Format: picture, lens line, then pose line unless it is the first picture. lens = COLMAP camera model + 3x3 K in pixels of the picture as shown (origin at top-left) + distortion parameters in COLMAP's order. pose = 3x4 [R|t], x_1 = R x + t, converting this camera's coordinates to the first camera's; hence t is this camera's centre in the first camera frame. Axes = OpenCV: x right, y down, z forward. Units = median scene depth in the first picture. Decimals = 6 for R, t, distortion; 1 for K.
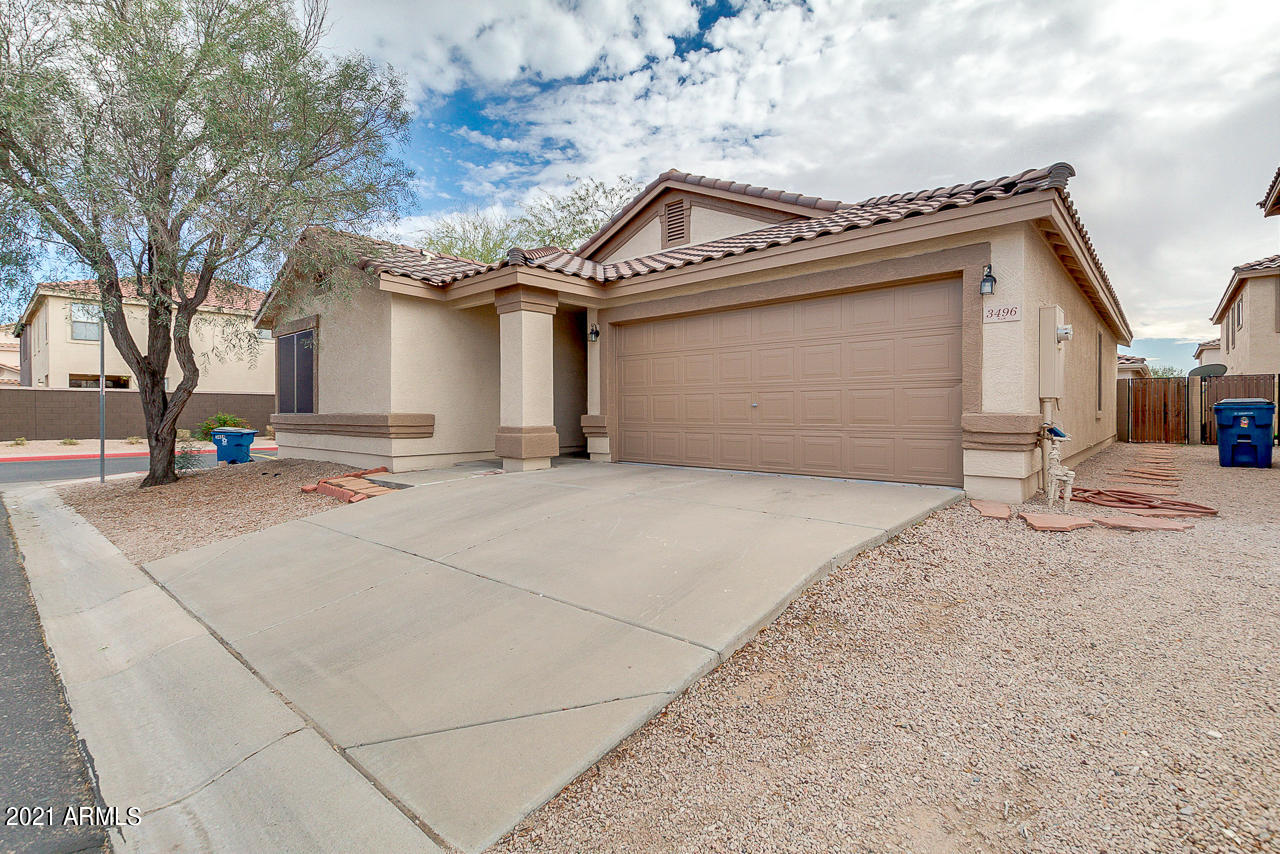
lens RADIAL K [[589.4, 0, 633.8], [0, 589.4, 422.8], [0, 0, 1]] dist [0.004535, -0.003177]
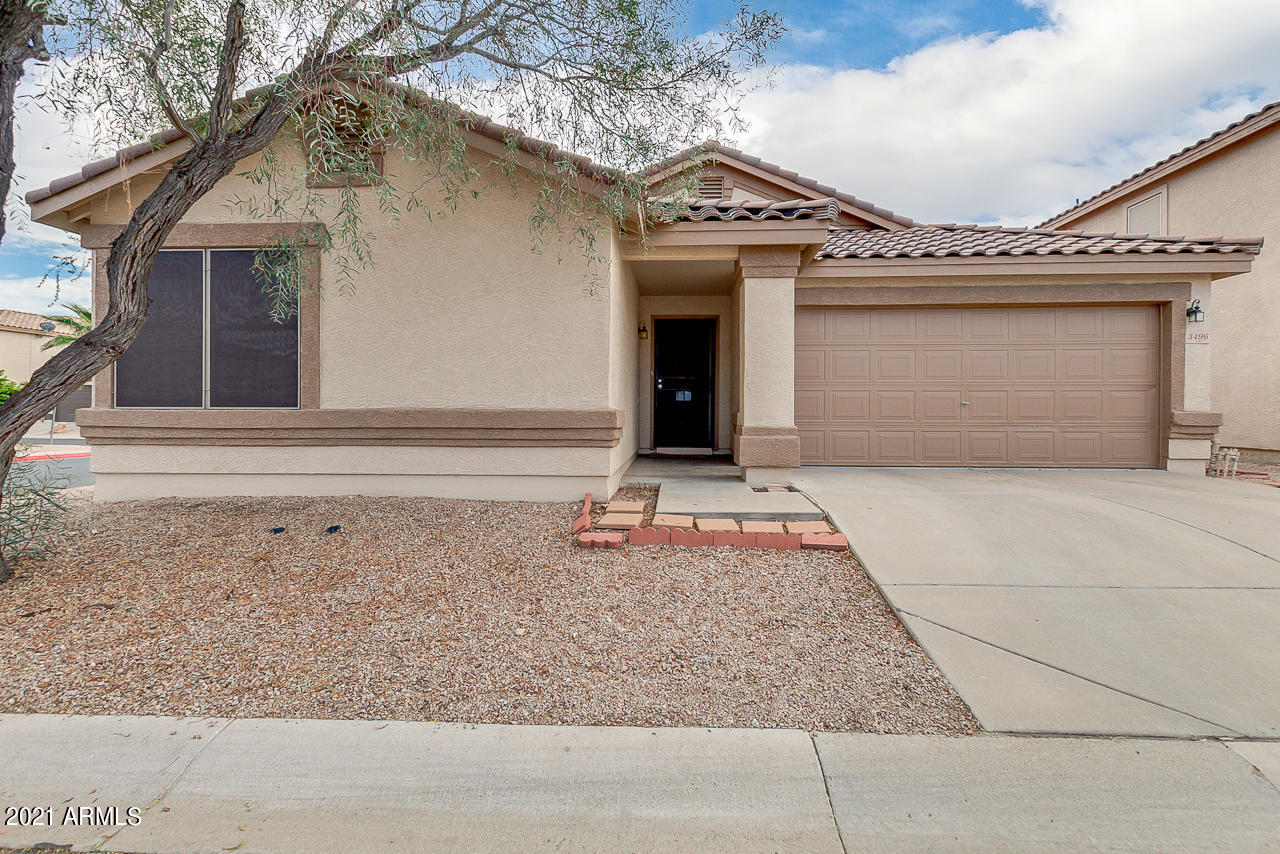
lens RADIAL K [[589.4, 0, 639.3], [0, 589.4, 419.2], [0, 0, 1]] dist [0.004535, -0.003177]
pose [[0.772537, -0.003073, 0.634962, -0.968080], [0.007084, 0.999968, -0.003779, -0.001648], [-0.634930, 0.007418, 0.772534, 0.613131]]
